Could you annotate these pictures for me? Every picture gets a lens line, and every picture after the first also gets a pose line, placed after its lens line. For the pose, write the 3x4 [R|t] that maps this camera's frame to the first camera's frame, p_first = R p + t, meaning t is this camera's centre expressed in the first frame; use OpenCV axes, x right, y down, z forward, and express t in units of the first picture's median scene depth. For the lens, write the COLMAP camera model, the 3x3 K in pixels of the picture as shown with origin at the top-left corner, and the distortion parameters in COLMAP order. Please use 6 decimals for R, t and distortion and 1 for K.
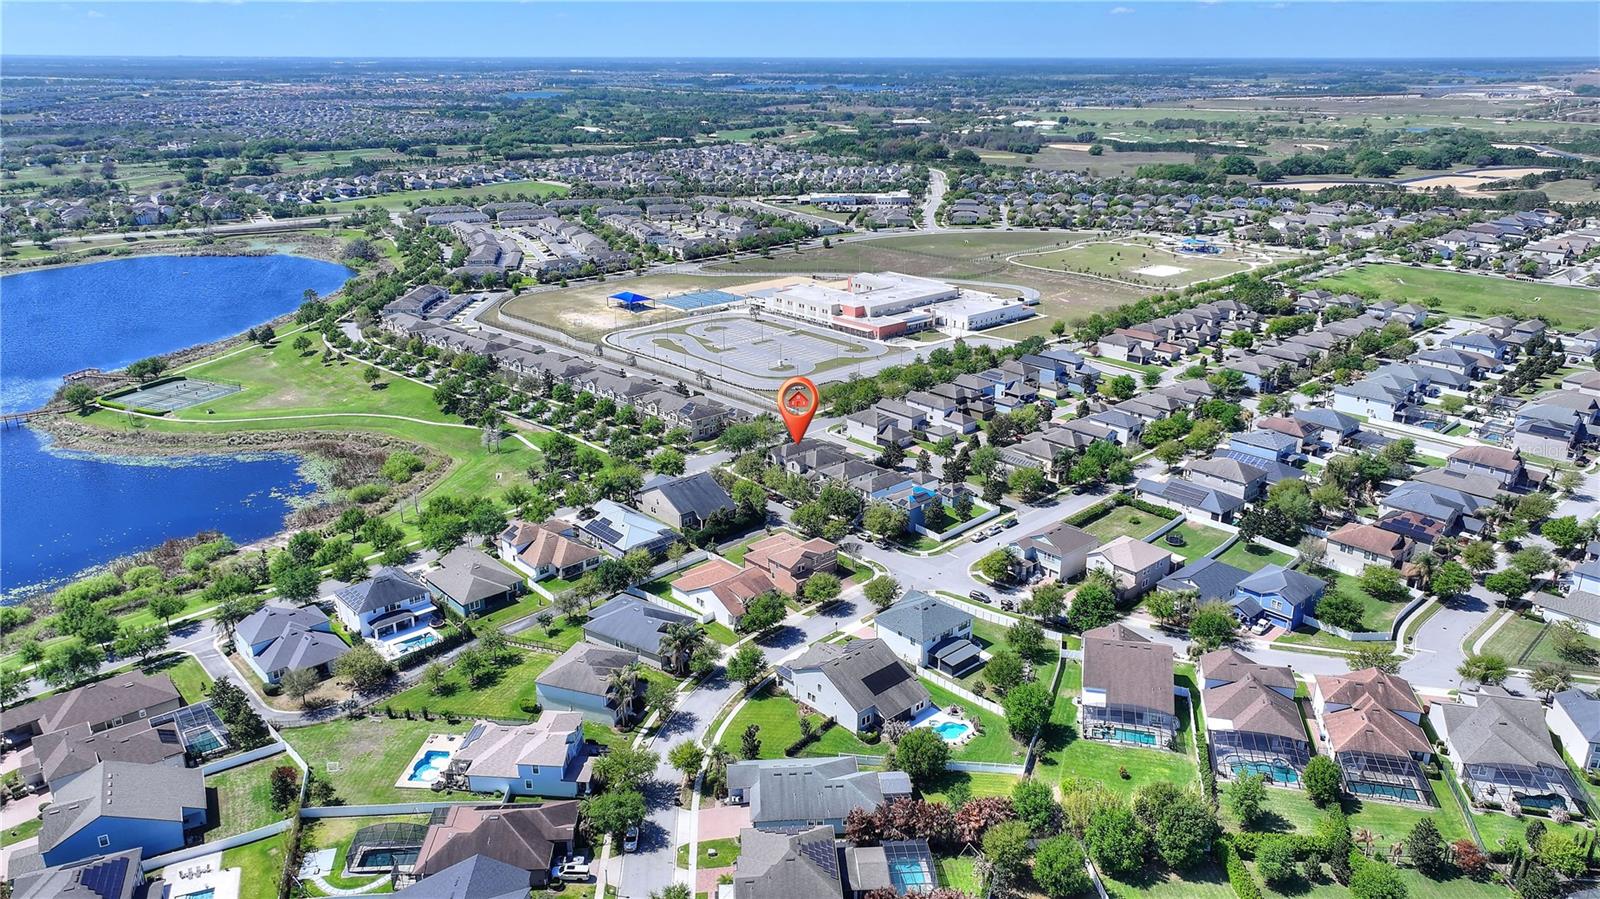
lens RADIAL K [[1110.0, 0, 795.8], [0, 1110.0, 453.9], [0, 0, 1]] dist [0.004781, 0.003813]
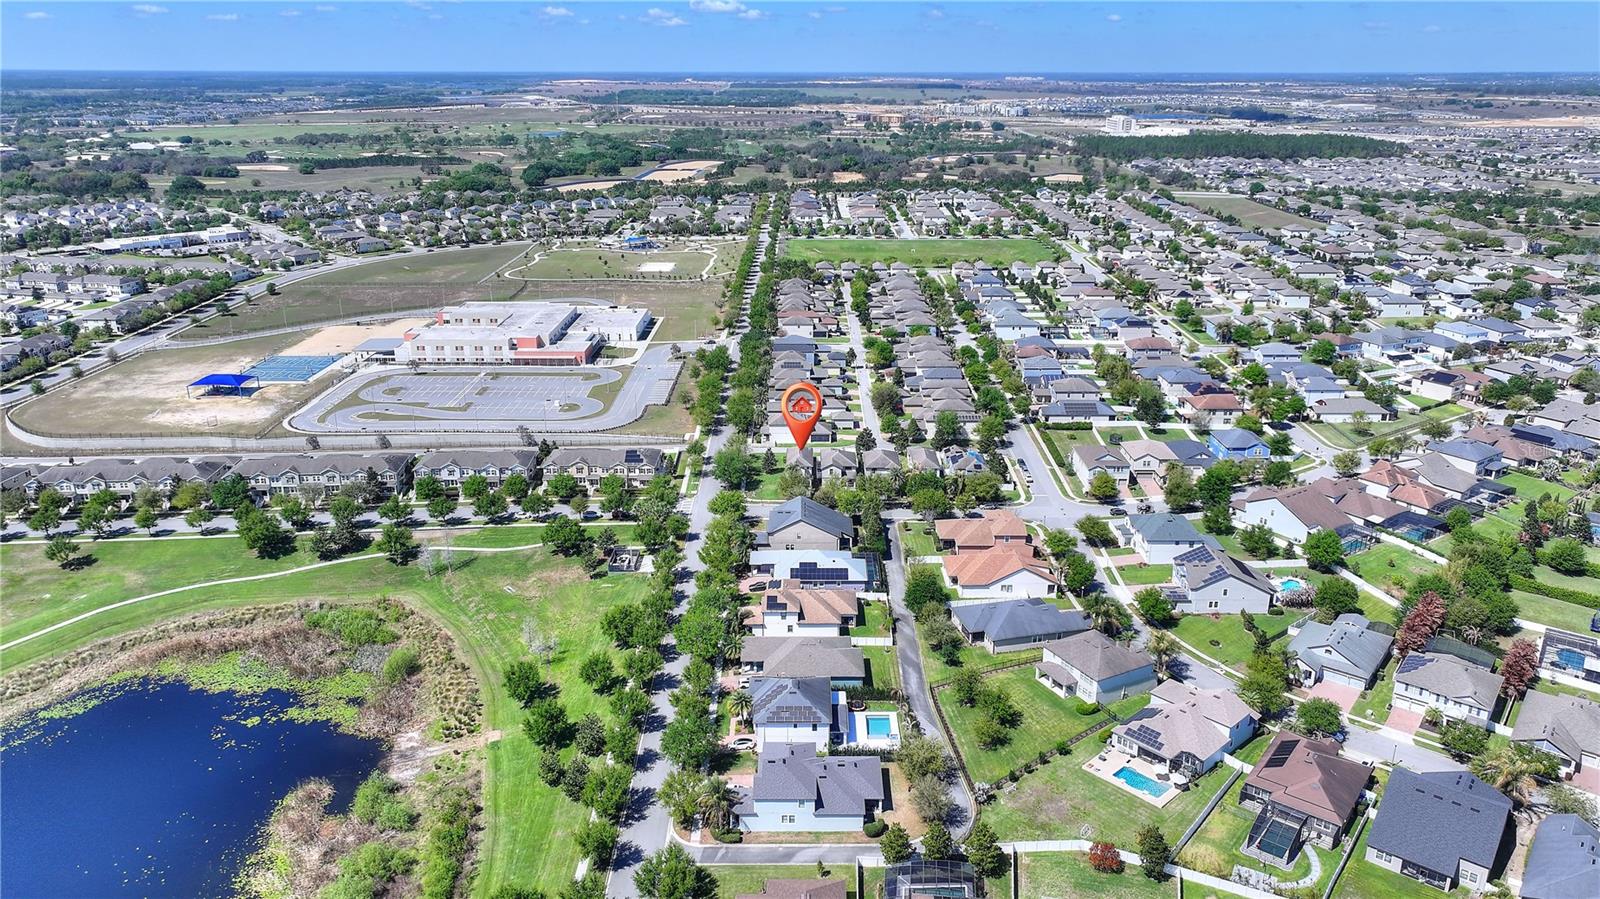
lens RADIAL K [[1110.0, 0, 808.3], [0, 1110.0, 449.9], [0, 0, 1]] dist [0.004781, 0.003813]
pose [[0.671990, -0.240230, 0.700513, -0.553955], [0.249832, 0.964010, 0.090932, -0.080749], [-0.697146, 0.113905, 0.707823, 0.228939]]
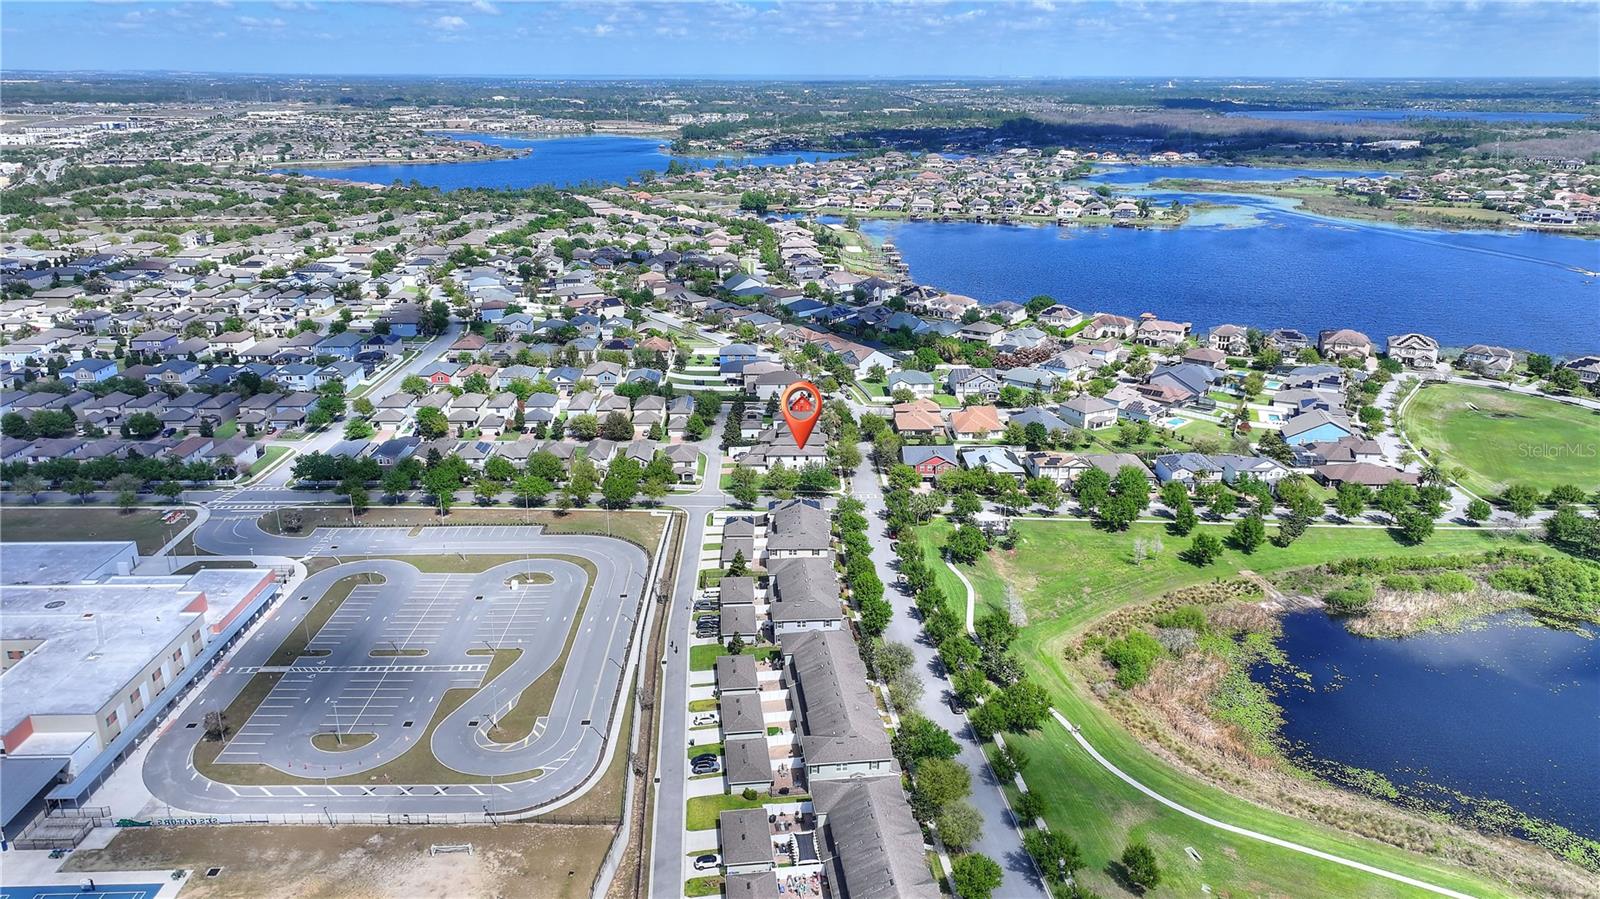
lens RADIAL K [[1110.0, 0, 798.5], [0, 1110.0, 450.3], [0, 0, 1]] dist [0.004781, 0.003813]
pose [[-0.745495, -0.212279, 0.631802, -0.538956], [0.232523, 0.805536, 0.545018, -0.470292], [-0.624636, 0.553217, -0.551164, 1.270559]]
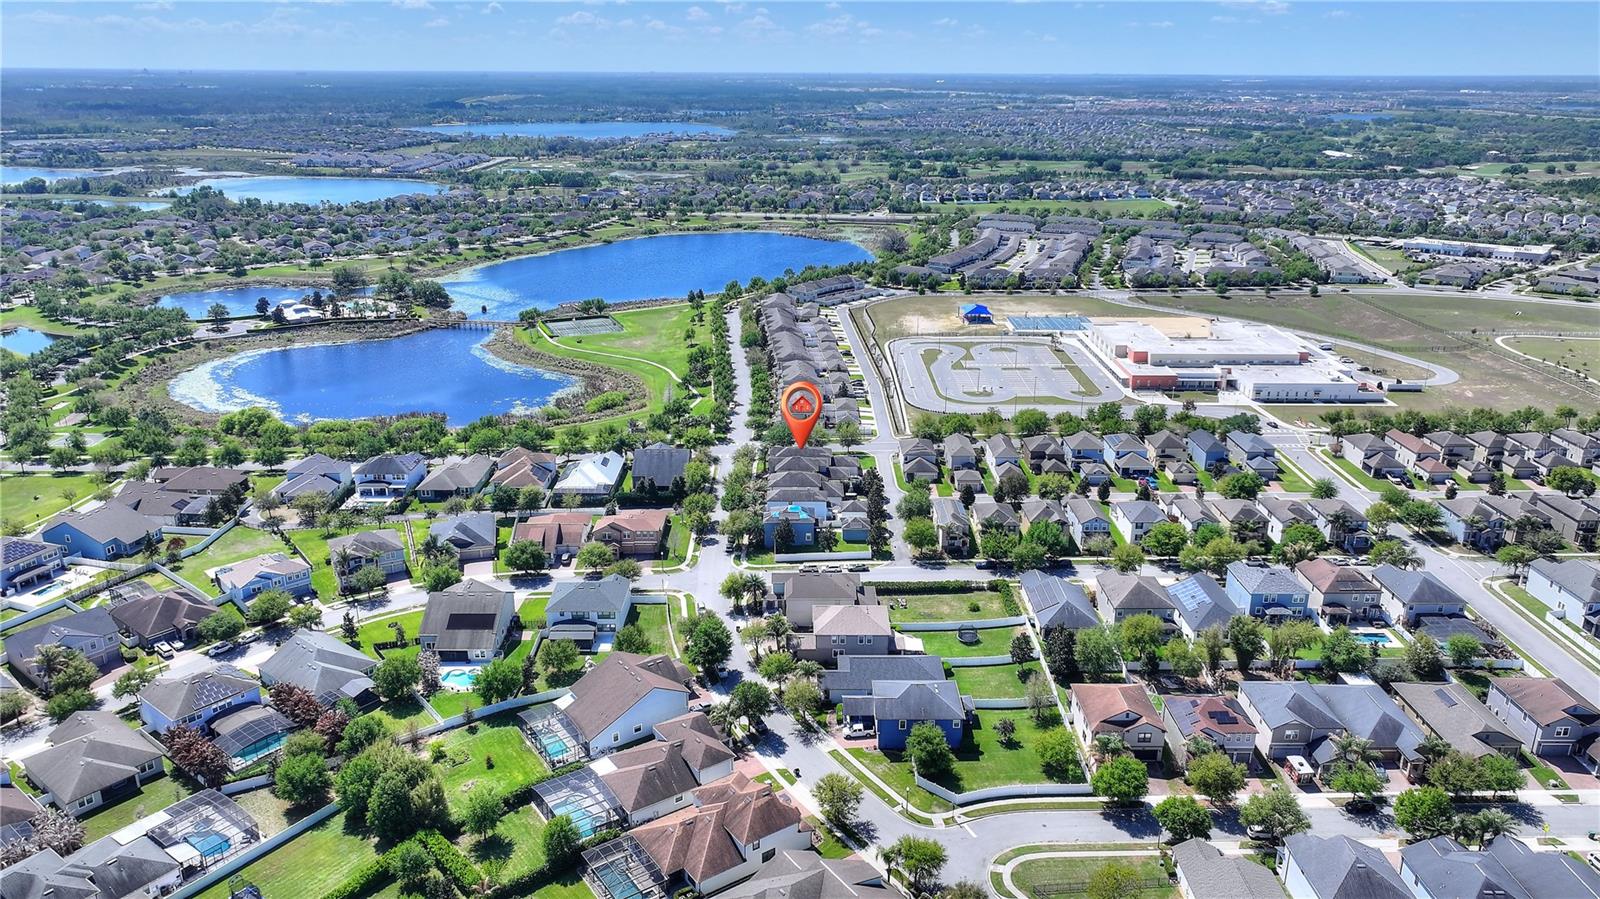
lens RADIAL K [[1110.0, 0, 795.5], [0, 1110.0, 442.9], [0, 0, 1]] dist [0.004781, 0.003813]
pose [[0.744114, 0.216010, -0.632166, 0.511363], [-0.230479, 0.971191, 0.060561, -0.060046], [0.627036, 0.100636, 0.772463, 0.163261]]
